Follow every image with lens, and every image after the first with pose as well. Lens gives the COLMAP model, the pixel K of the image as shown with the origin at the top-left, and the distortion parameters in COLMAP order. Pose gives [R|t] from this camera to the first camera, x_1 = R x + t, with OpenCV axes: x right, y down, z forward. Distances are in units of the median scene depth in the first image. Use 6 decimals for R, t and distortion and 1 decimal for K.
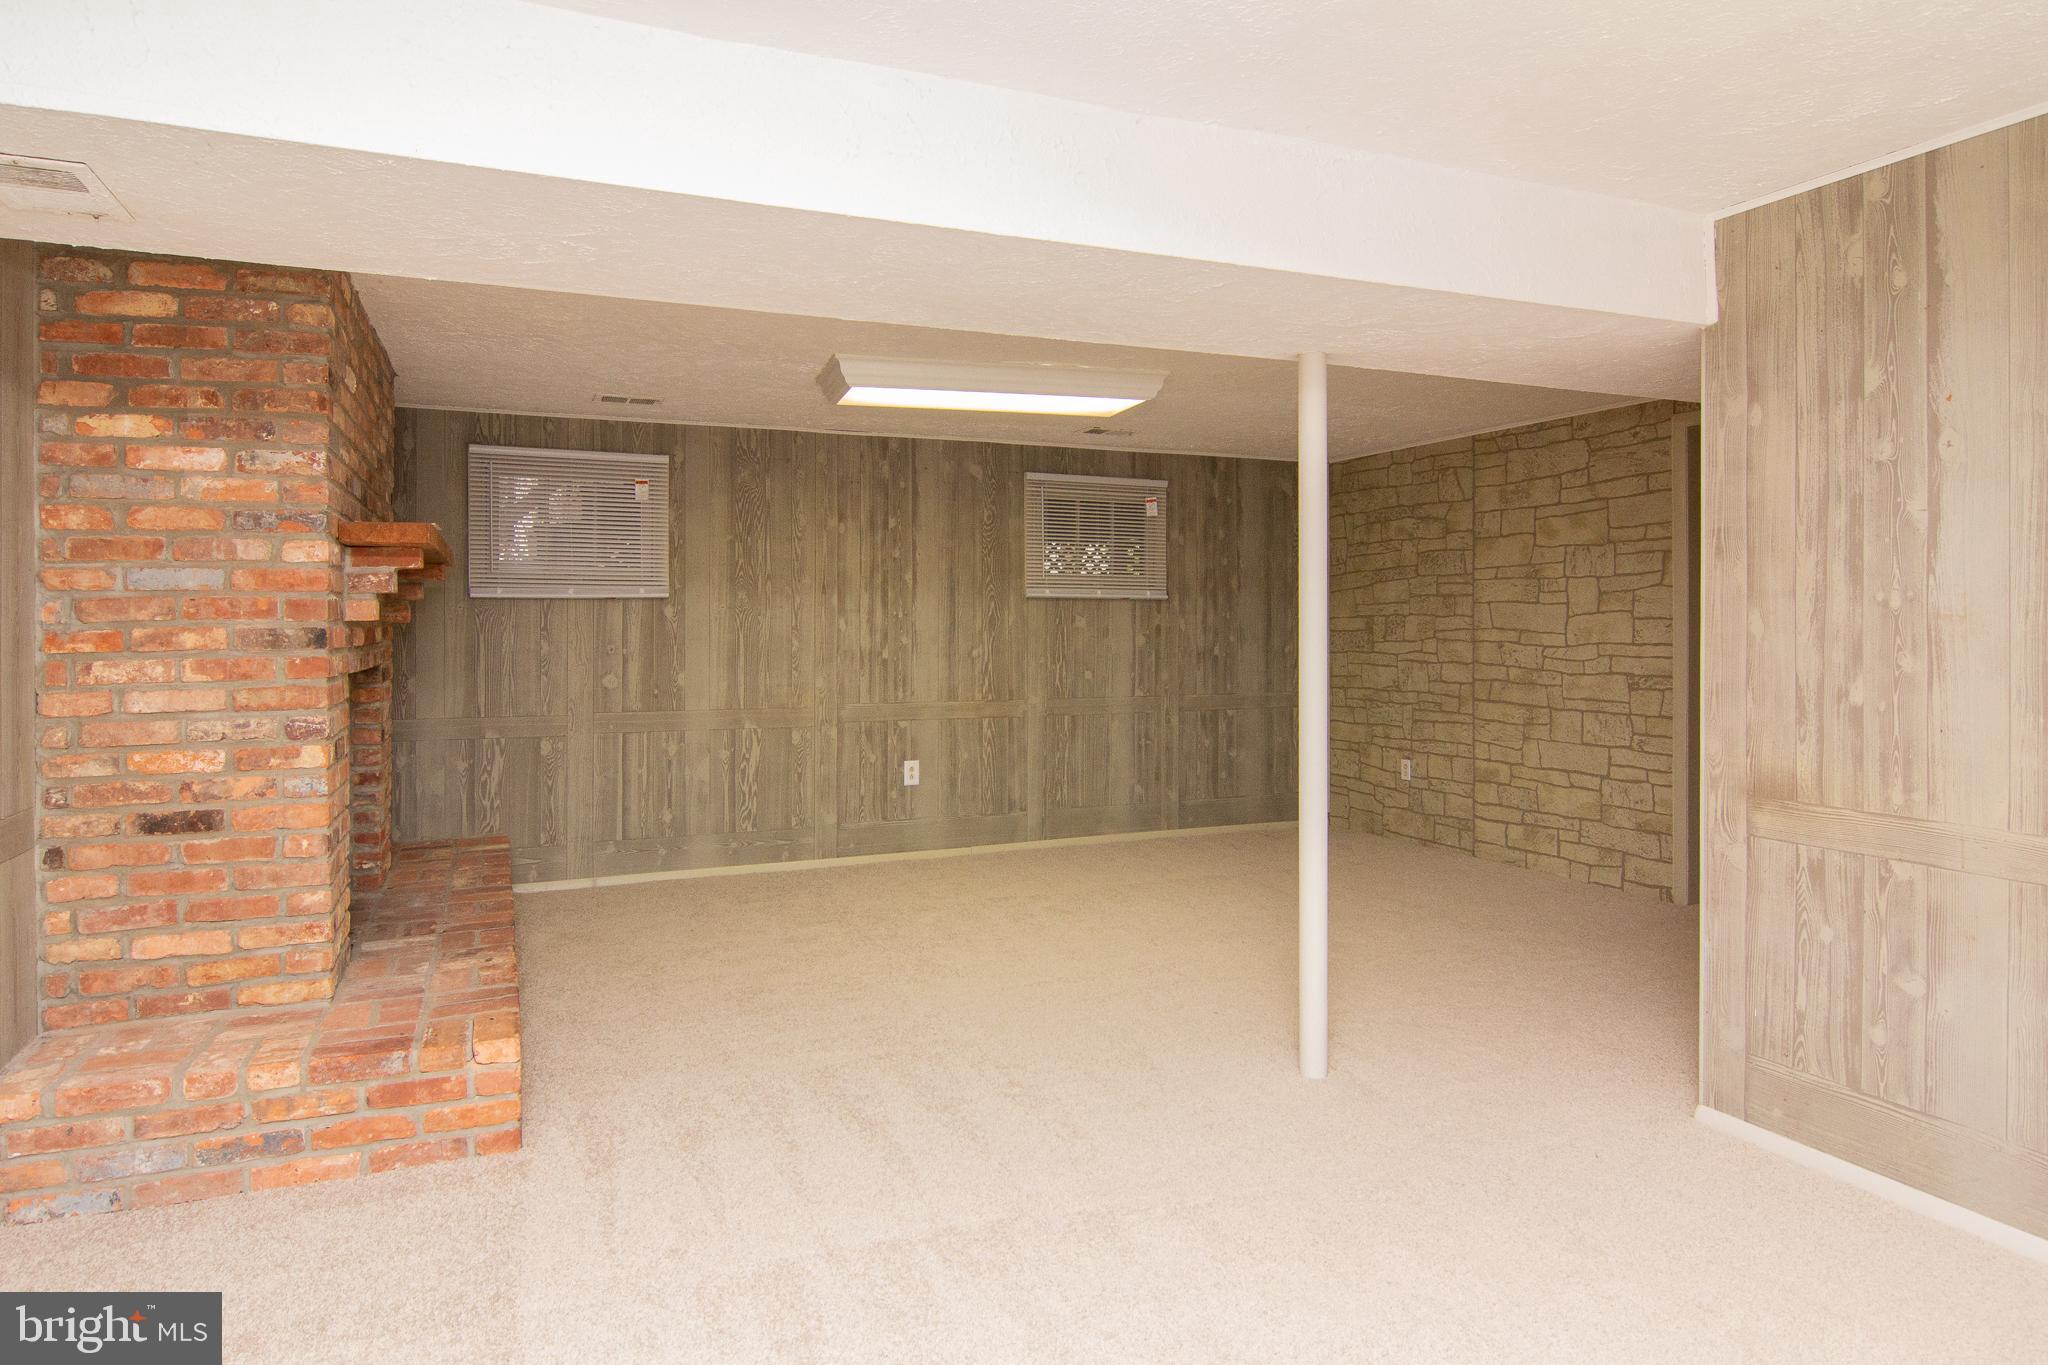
lens RADIAL K [[1218.0, 0, 1020.6], [0, 1218.0, 630.4], [0, 0, 1]] dist [-0.005352, -0.001041]
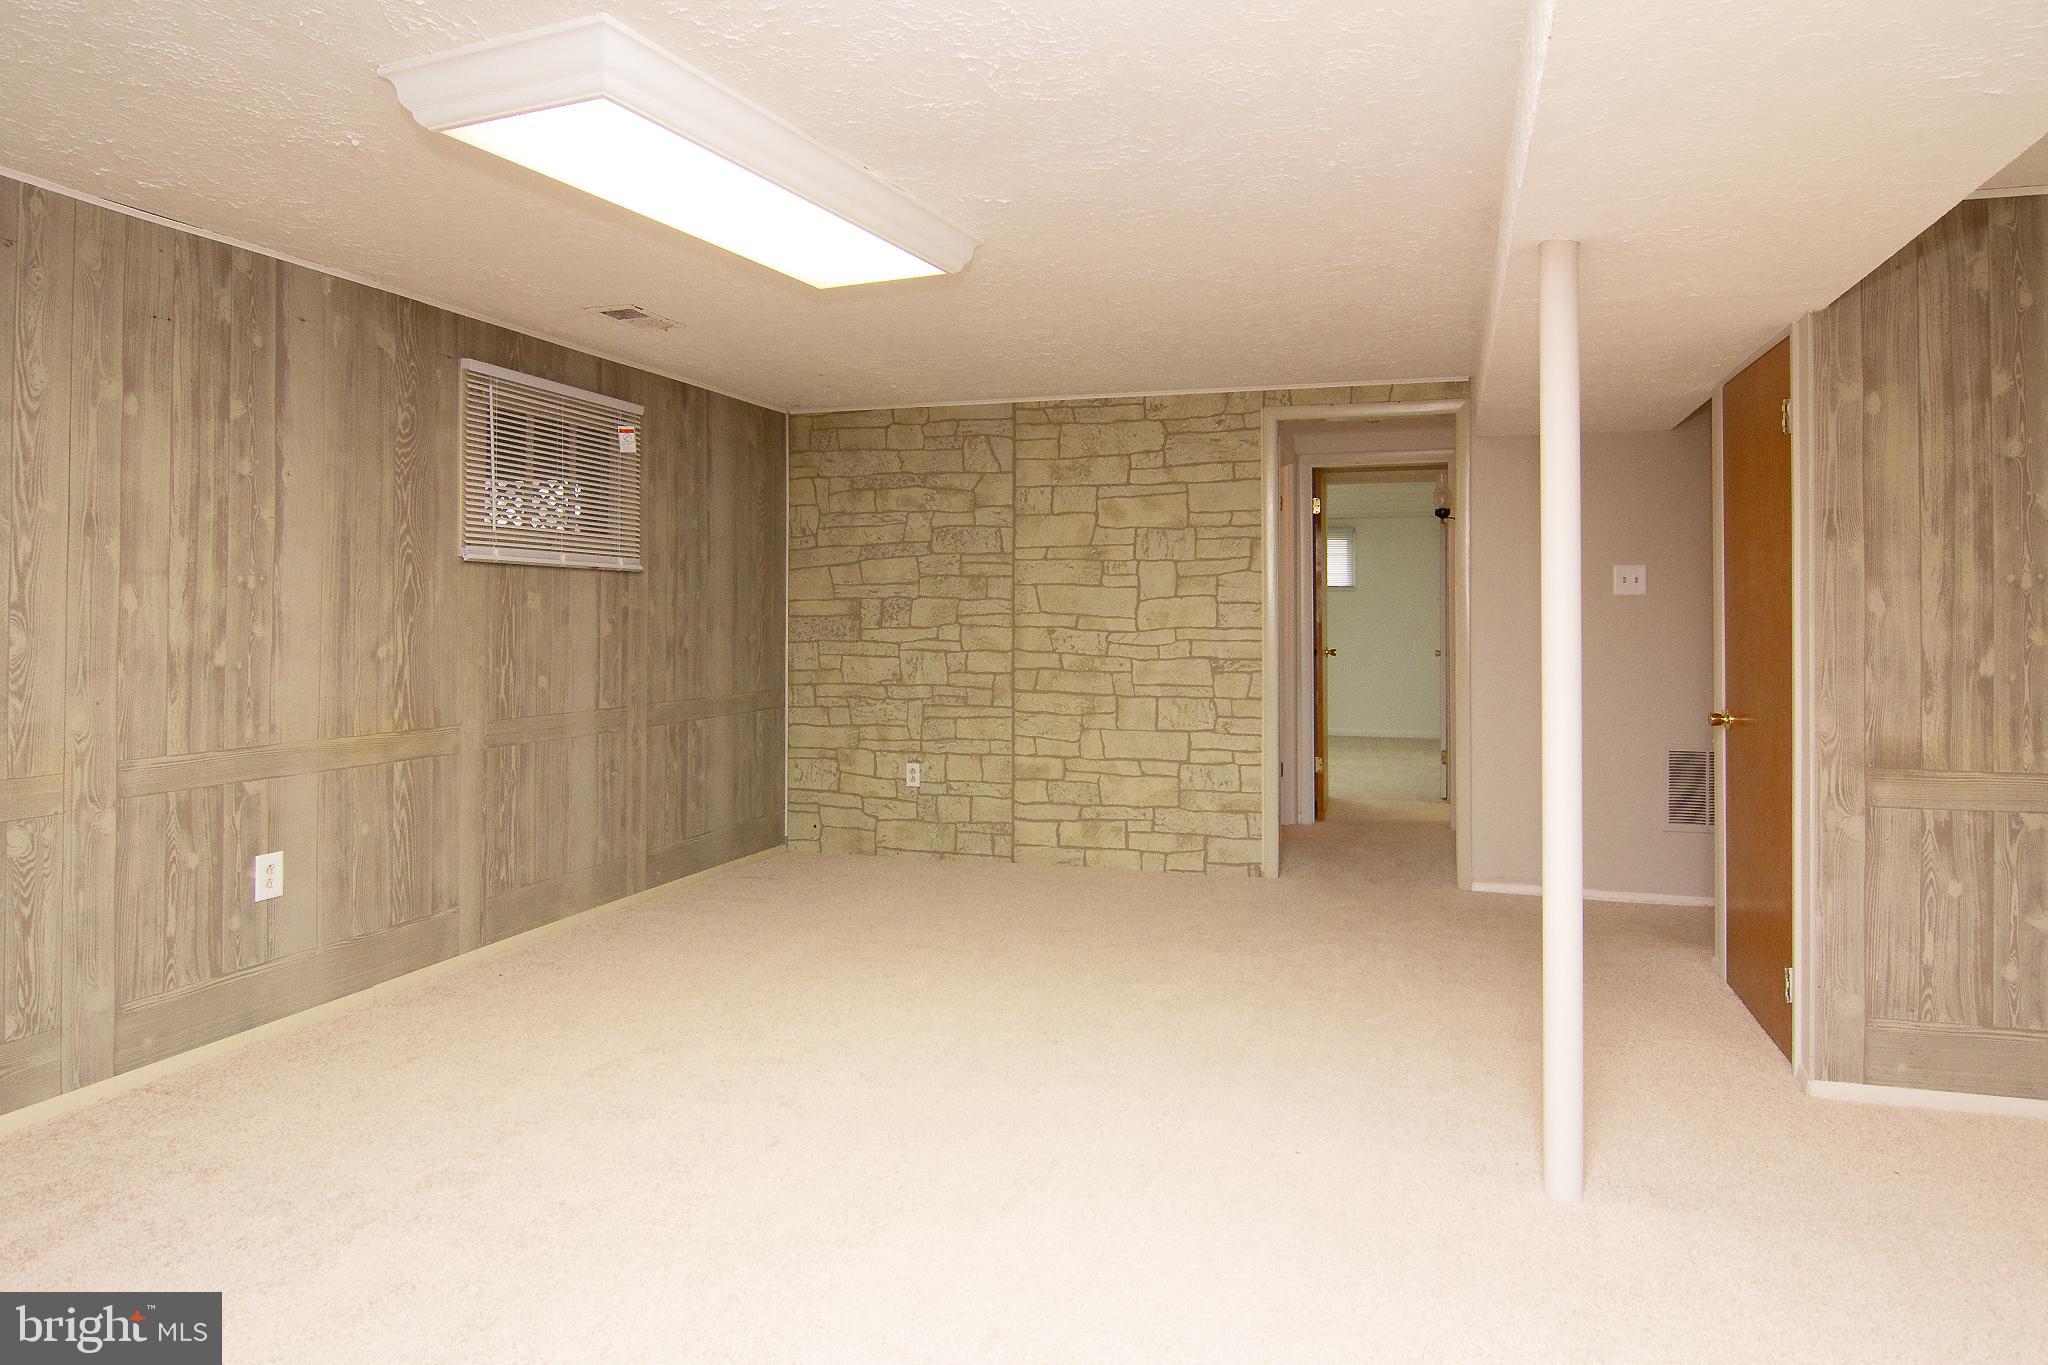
lens RADIAL K [[1153.0, 0, 1094.1], [0, 1153.0, 605.6], [0, 0, 1]] dist [-0.008599, -0.001462]
pose [[0.629393, 0.009413, 0.777030, -0.268352], [0.000993, 0.999916, -0.012918, 0.004158], [-0.777086, 0.008902, 0.629331, 0.414016]]
